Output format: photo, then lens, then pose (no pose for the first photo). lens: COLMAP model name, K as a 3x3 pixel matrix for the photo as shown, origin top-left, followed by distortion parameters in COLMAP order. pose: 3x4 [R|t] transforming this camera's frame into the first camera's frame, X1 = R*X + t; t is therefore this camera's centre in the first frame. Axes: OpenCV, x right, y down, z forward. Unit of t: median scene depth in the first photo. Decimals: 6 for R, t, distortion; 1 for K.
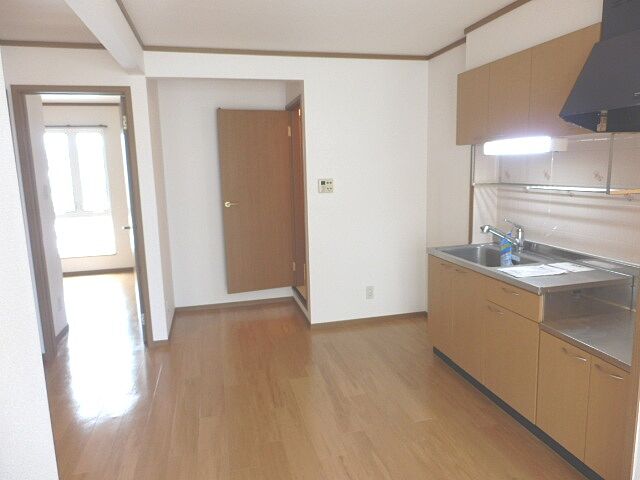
lens RADIAL K [[448.9, 0, 321.1], [0, 448.9, 240.2], [0, 0, 1]] dist [-0.002415, 0.001301]
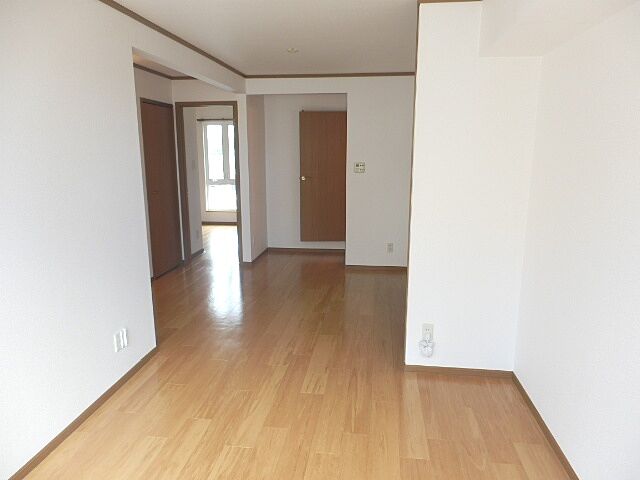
lens RADIAL K [[448.9, 0, 318.6], [0, 448.9, 239.2], [0, 0, 1]] dist [-0.002415, 0.001301]
pose [[0.933581, 0.090989, -0.346622, 0.351794], [-0.077412, 0.995597, 0.052849, 0.033763], [0.349905, -0.022506, 0.936515, -0.324947]]
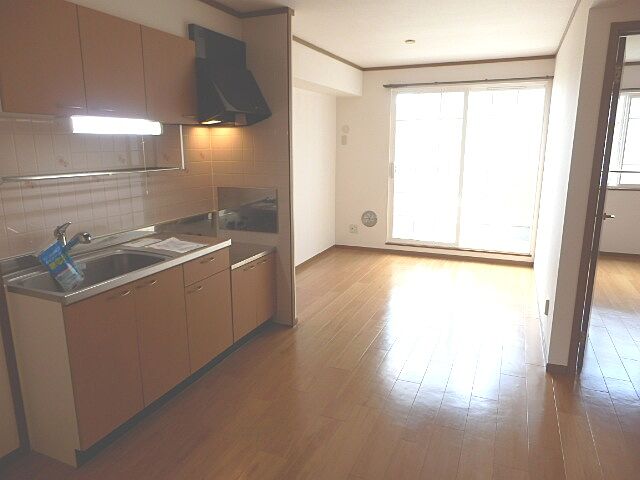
lens RADIAL K [[448.9, 0, 318.7], [0, 448.9, 239.0], [0, 0, 1]] dist [-0.002415, 0.001301]
pose [[-0.794364, -0.102858, 0.598670, -0.457395], [0.121658, 0.938652, 0.322696, -0.260663], [-0.595135, 0.329171, -0.733117, 1.624732]]
